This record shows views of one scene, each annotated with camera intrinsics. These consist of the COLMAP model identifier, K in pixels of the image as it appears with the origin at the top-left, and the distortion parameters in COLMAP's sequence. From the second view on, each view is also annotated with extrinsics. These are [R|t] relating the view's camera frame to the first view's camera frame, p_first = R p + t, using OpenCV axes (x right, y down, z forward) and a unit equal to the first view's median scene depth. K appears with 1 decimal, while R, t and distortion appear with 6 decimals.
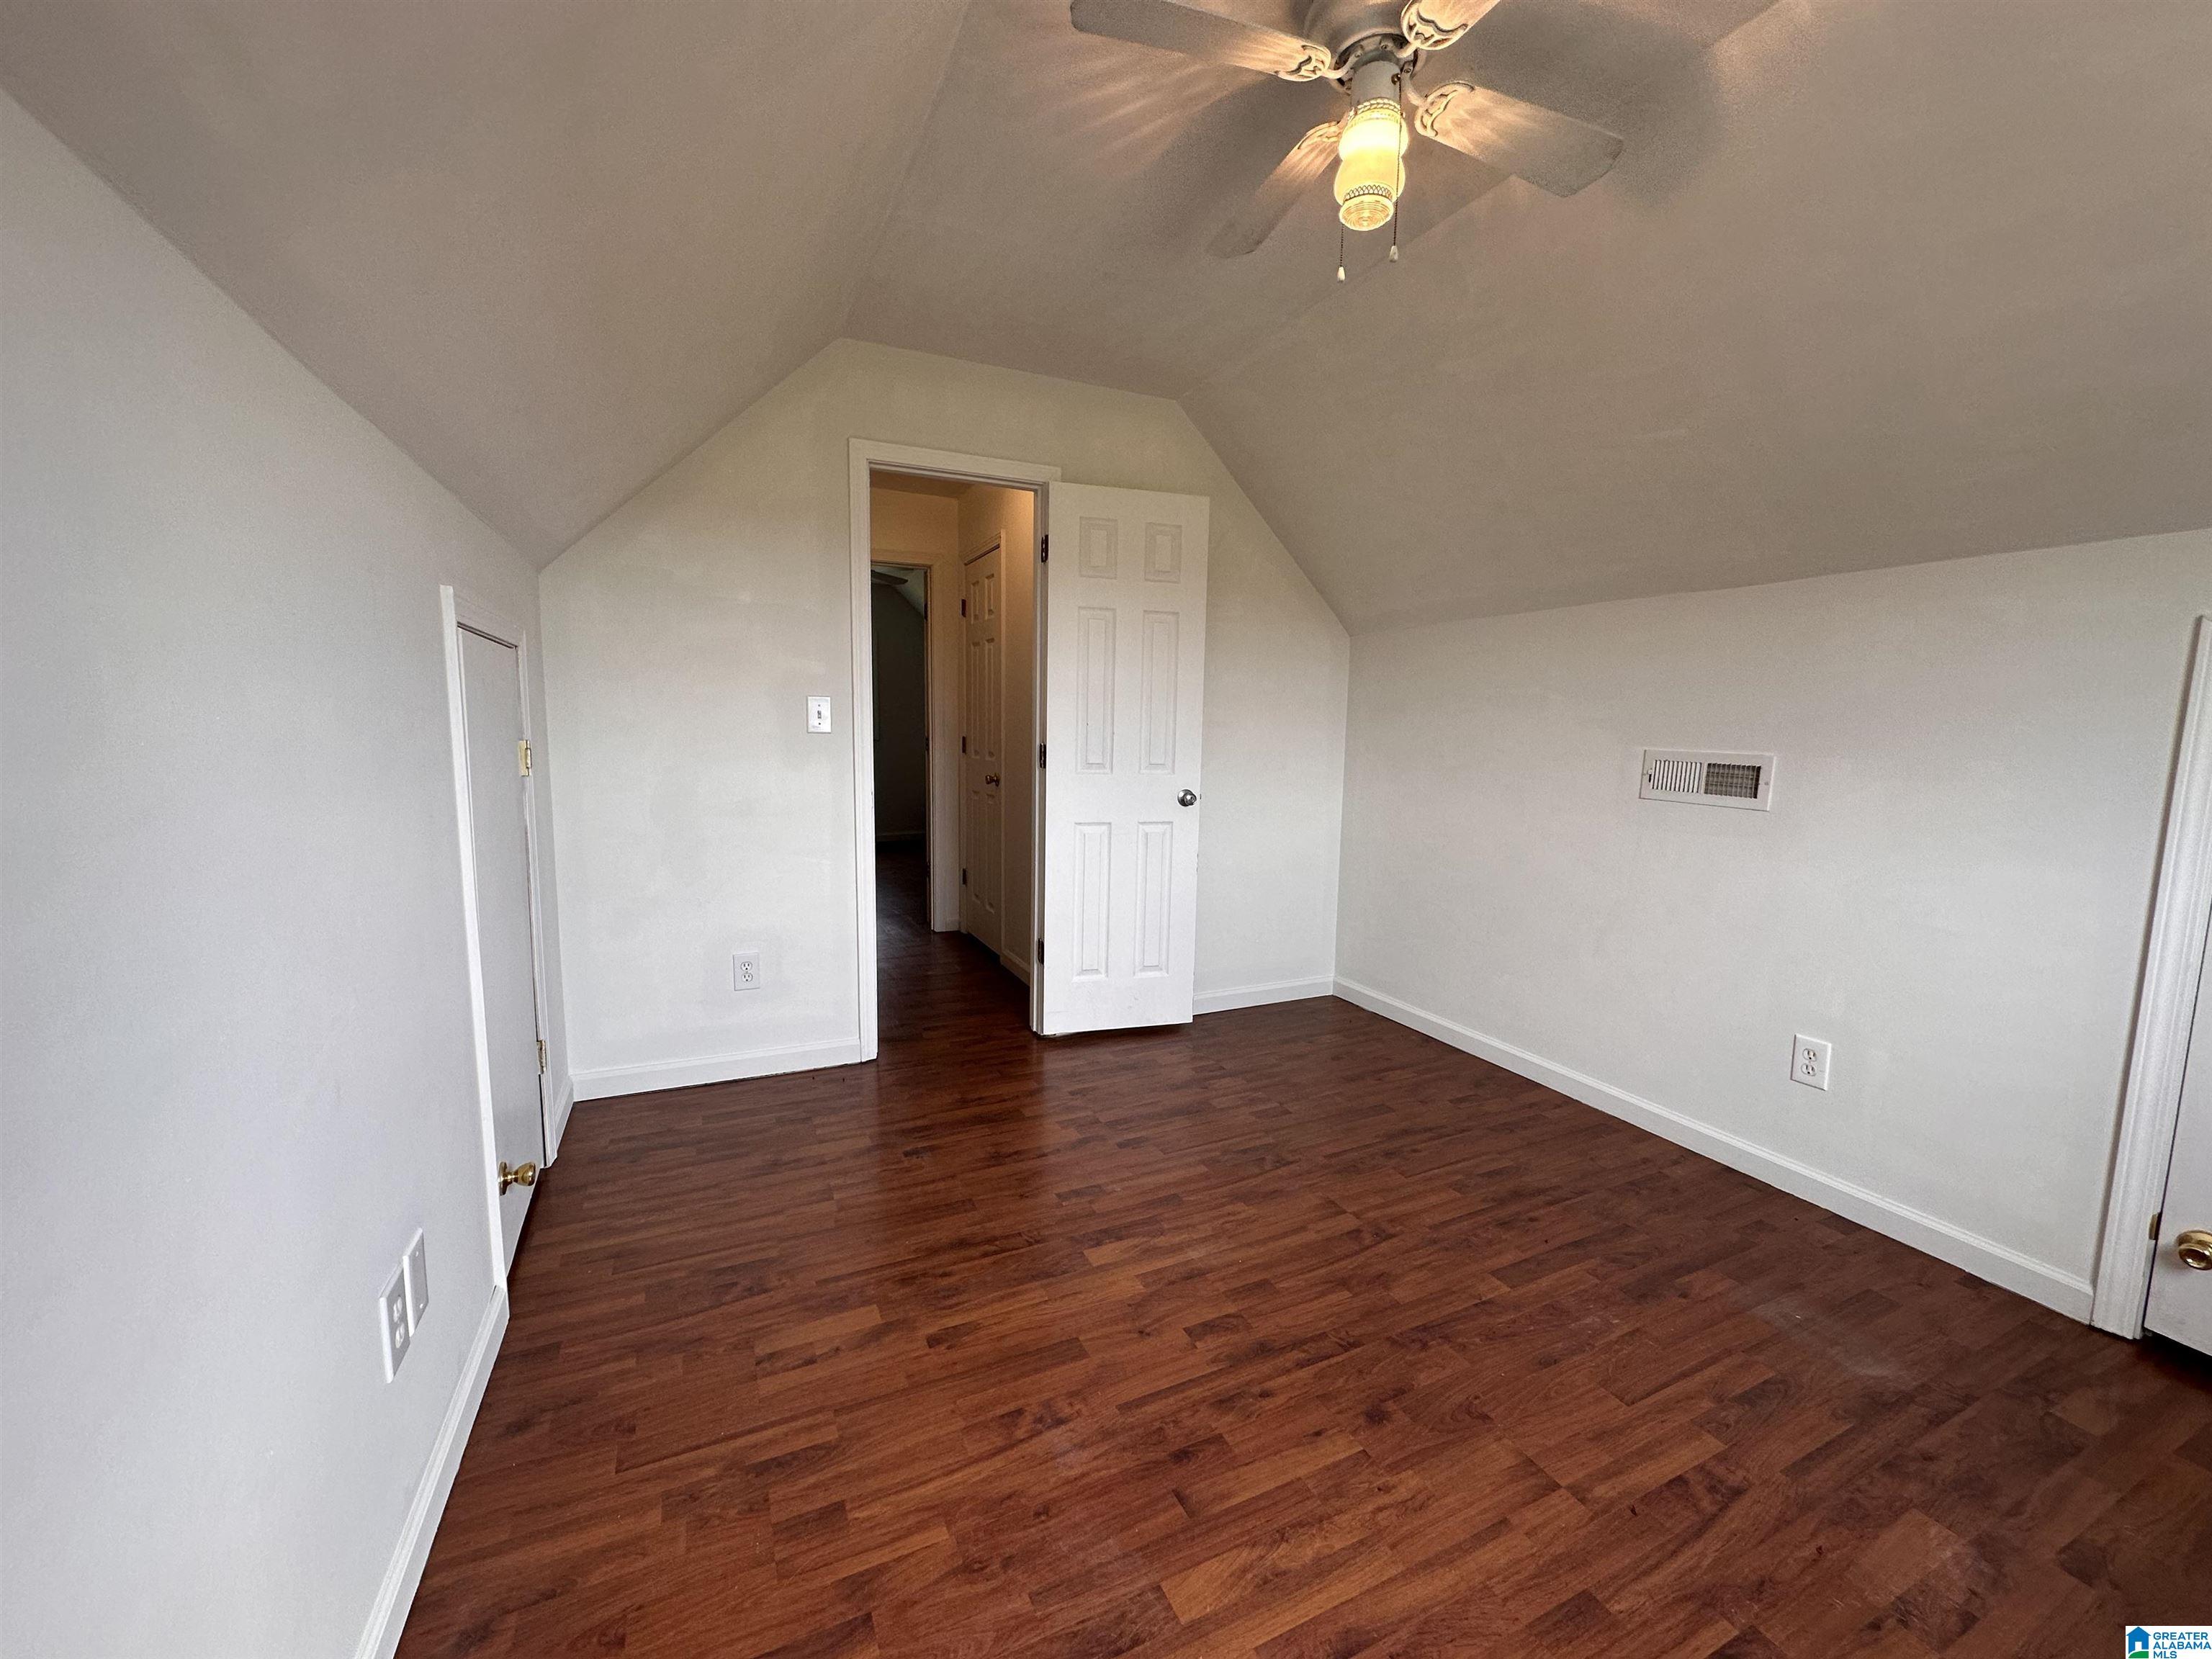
lens RADIAL K [[872.1, 0, 1106.0], [0, 872.1, 829.5], [0, 0, 1]] dist [-0.001092, -0.000196]
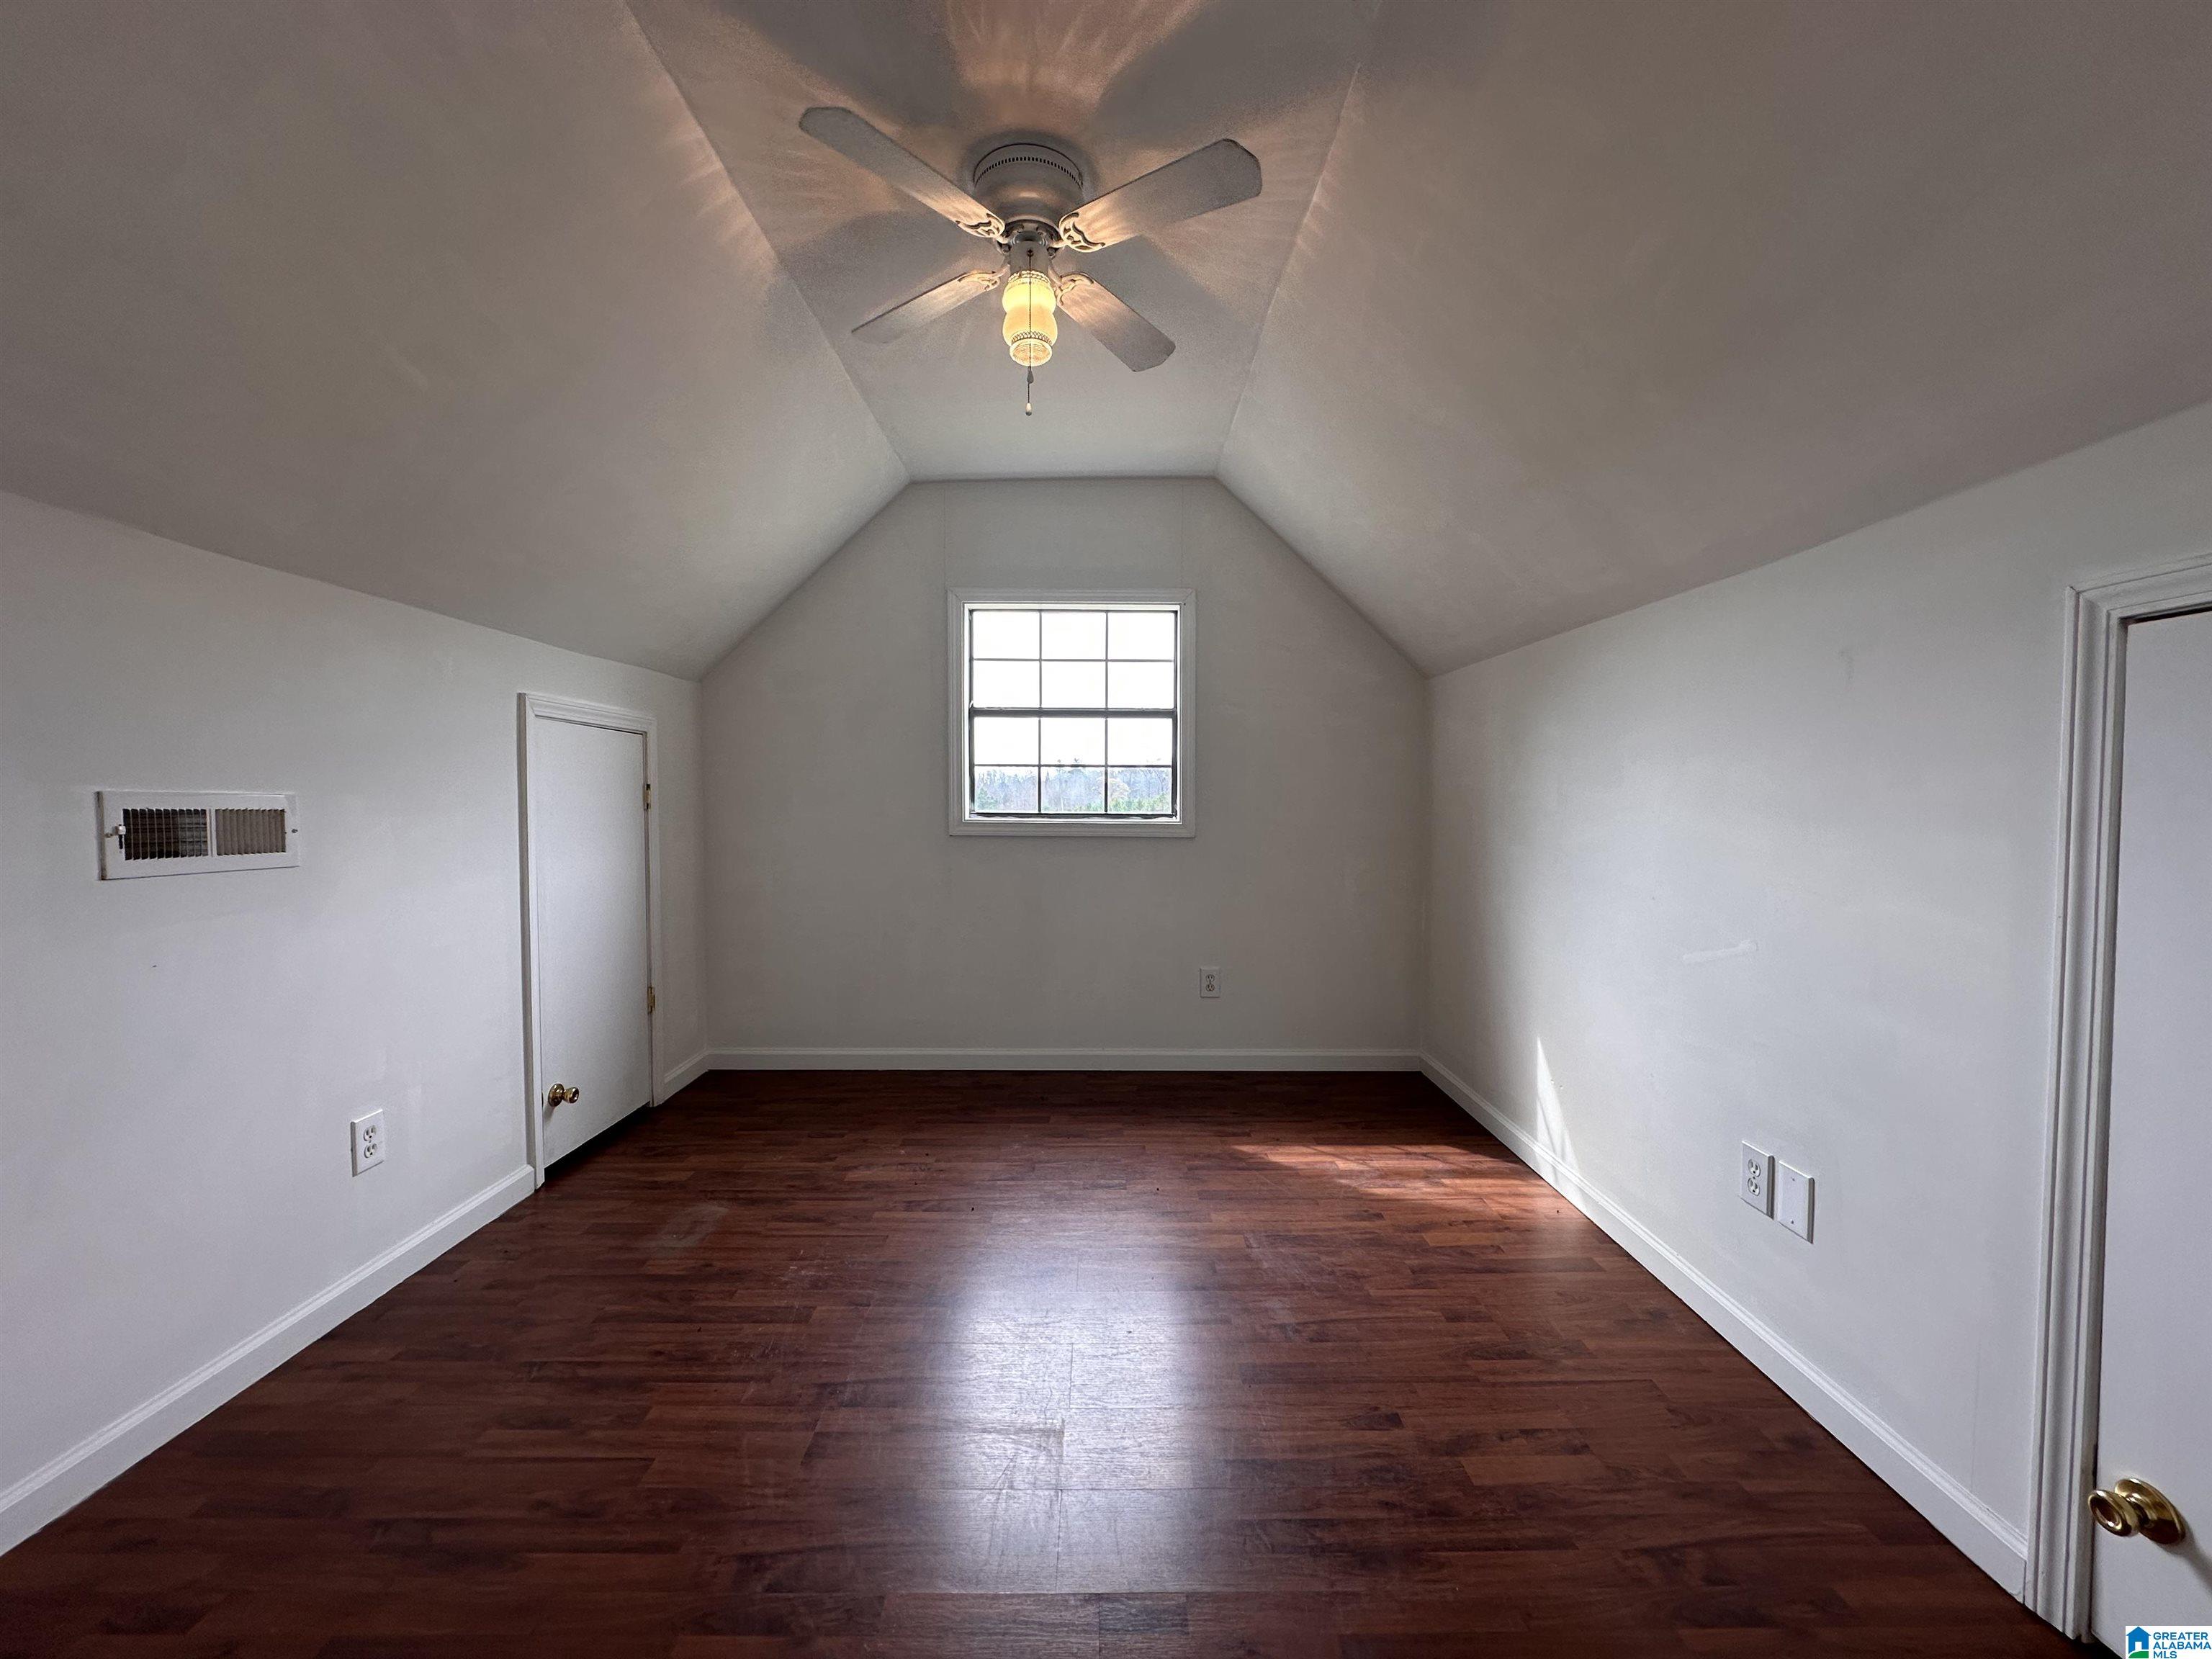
lens RADIAL K [[880.9, 0, 1106.0], [0, 880.9, 829.5], [0, 0, 1]] dist [-0.001764, 0.000321]
pose [[-0.908824, -0.031943, 0.415954, -0.216117], [0.034805, 0.987782, 0.151903, -0.147557], [-0.415724, 0.152530, -0.896609, 1.405260]]
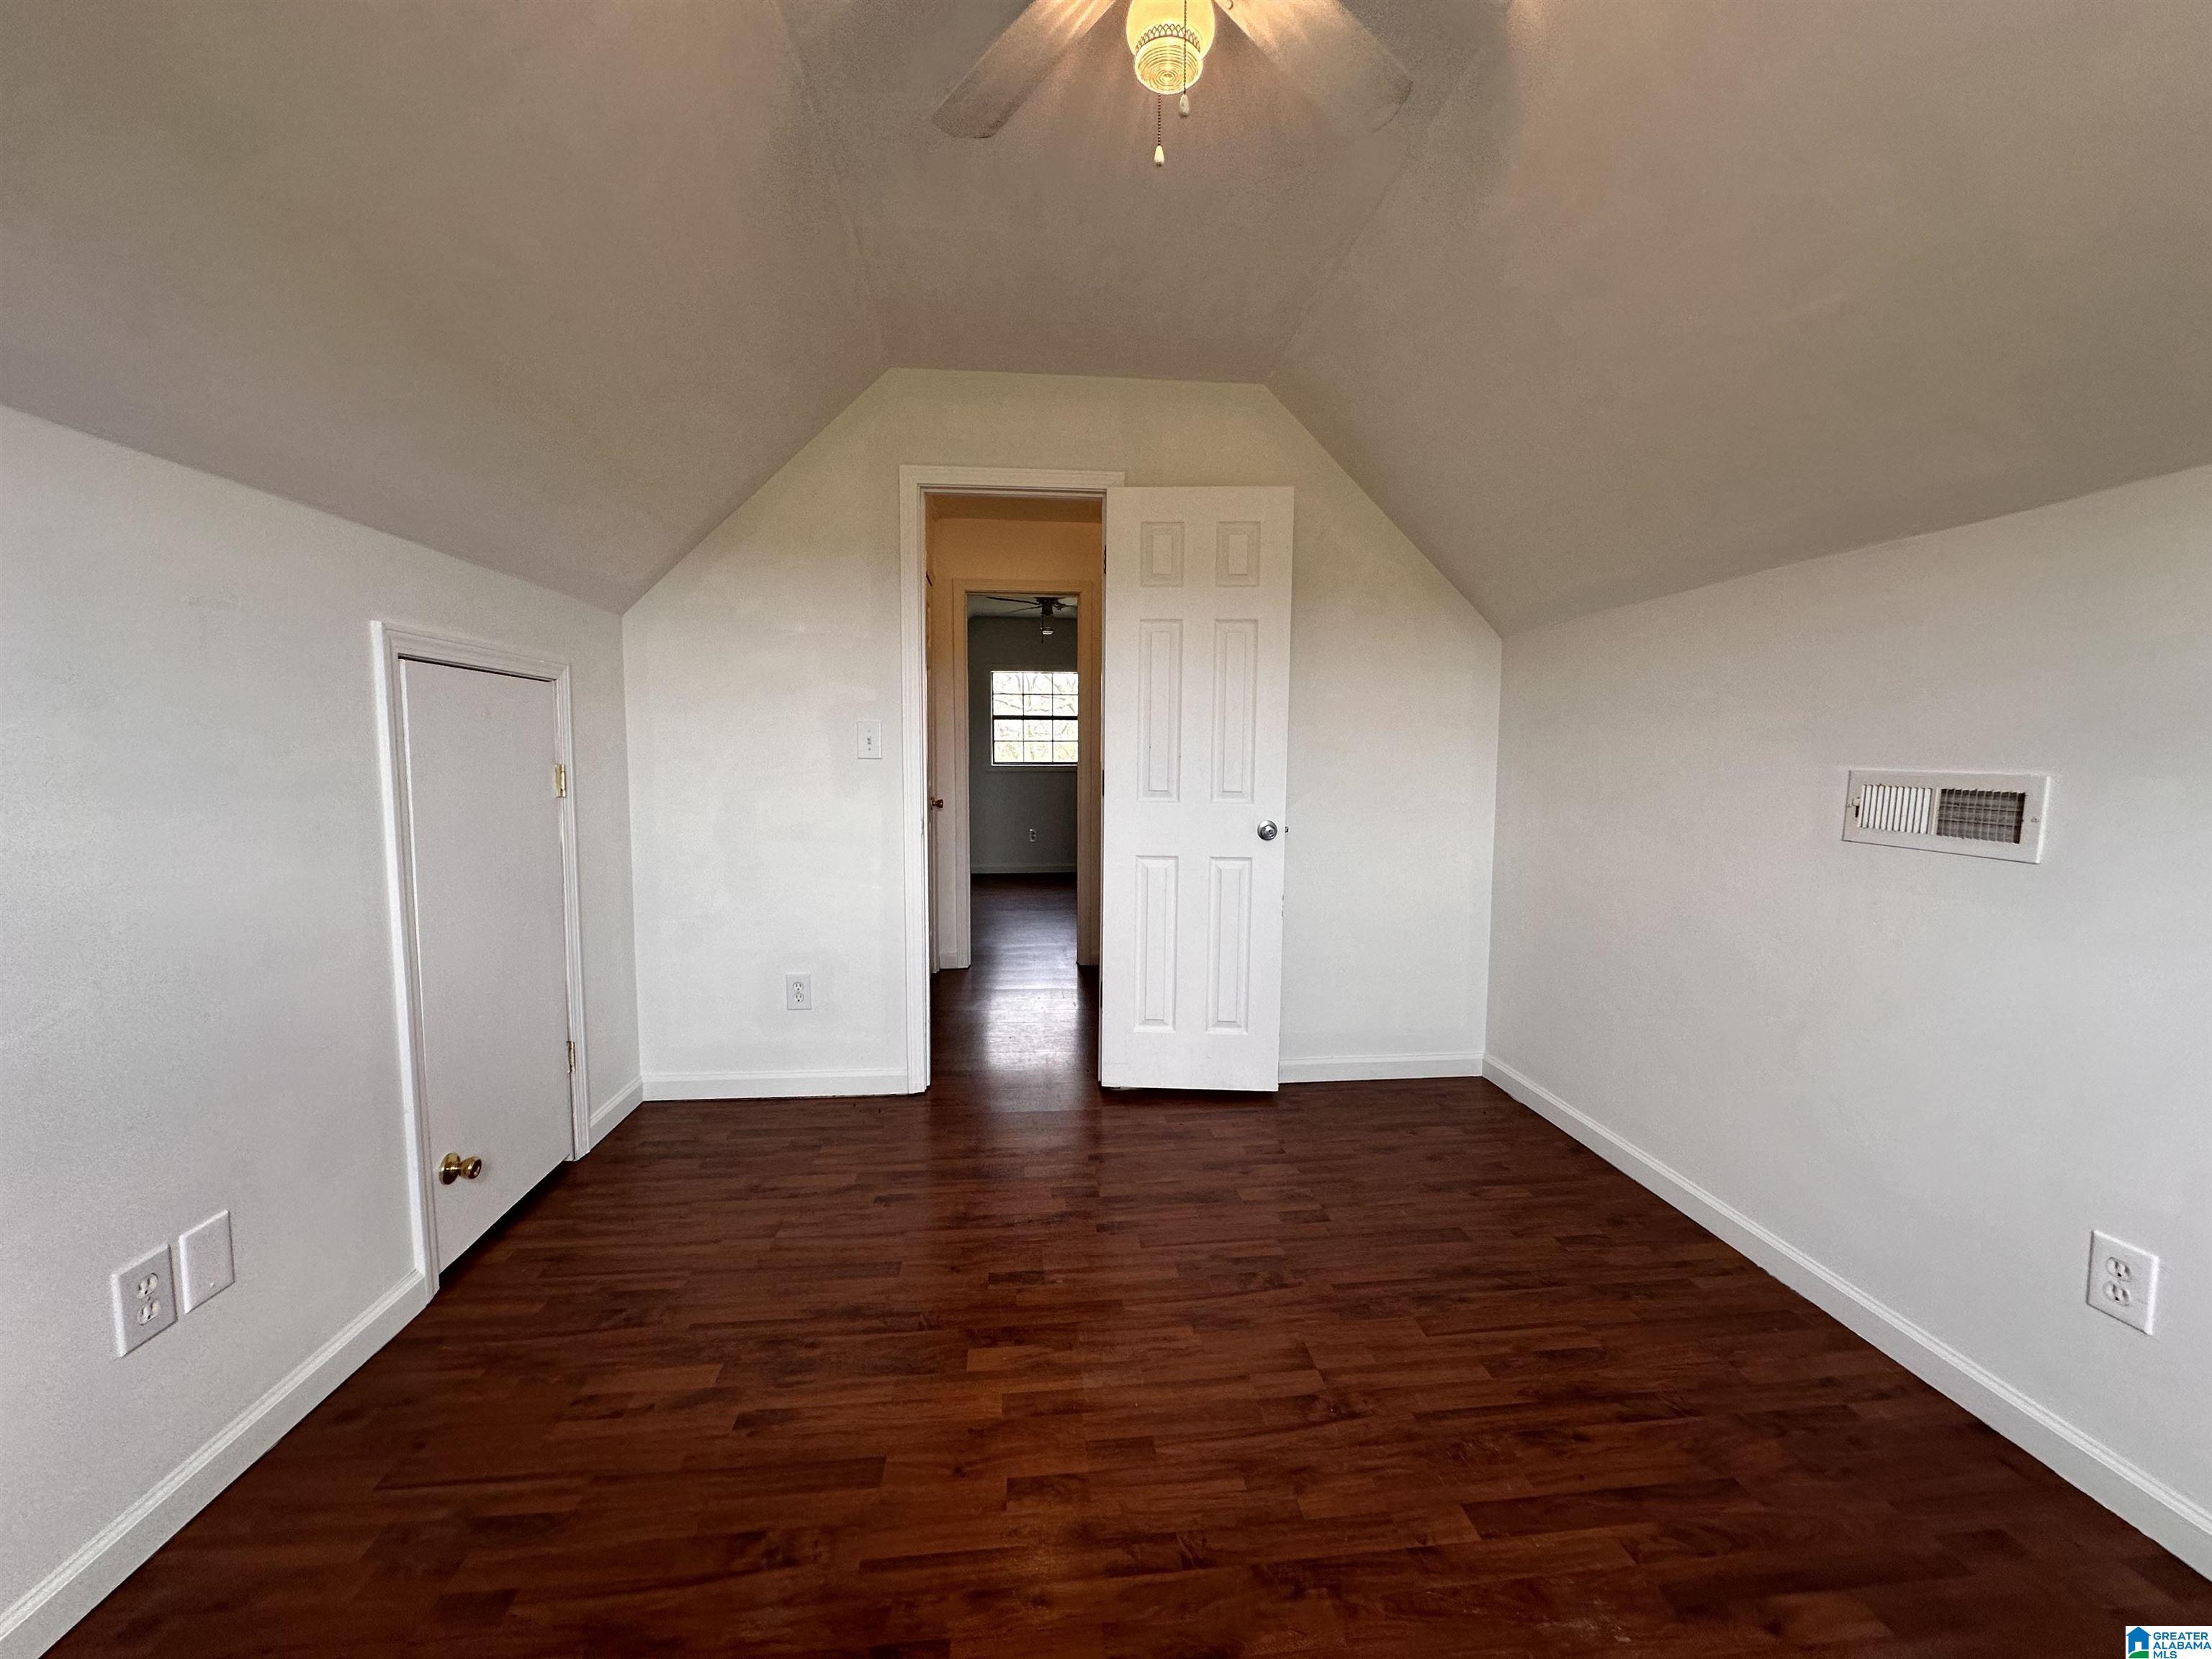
lens RADIAL K [[872.1, 0, 1106.0], [0, 872.1, 829.5], [0, 0, 1]] dist [-0.001092, -0.000196]
pose [[0.944463, 0.017036, -0.328176, 0.329920], [-0.029939, 0.998963, -0.034305, -0.003990], [0.327251, 0.042225, 0.943994, 0.183735]]
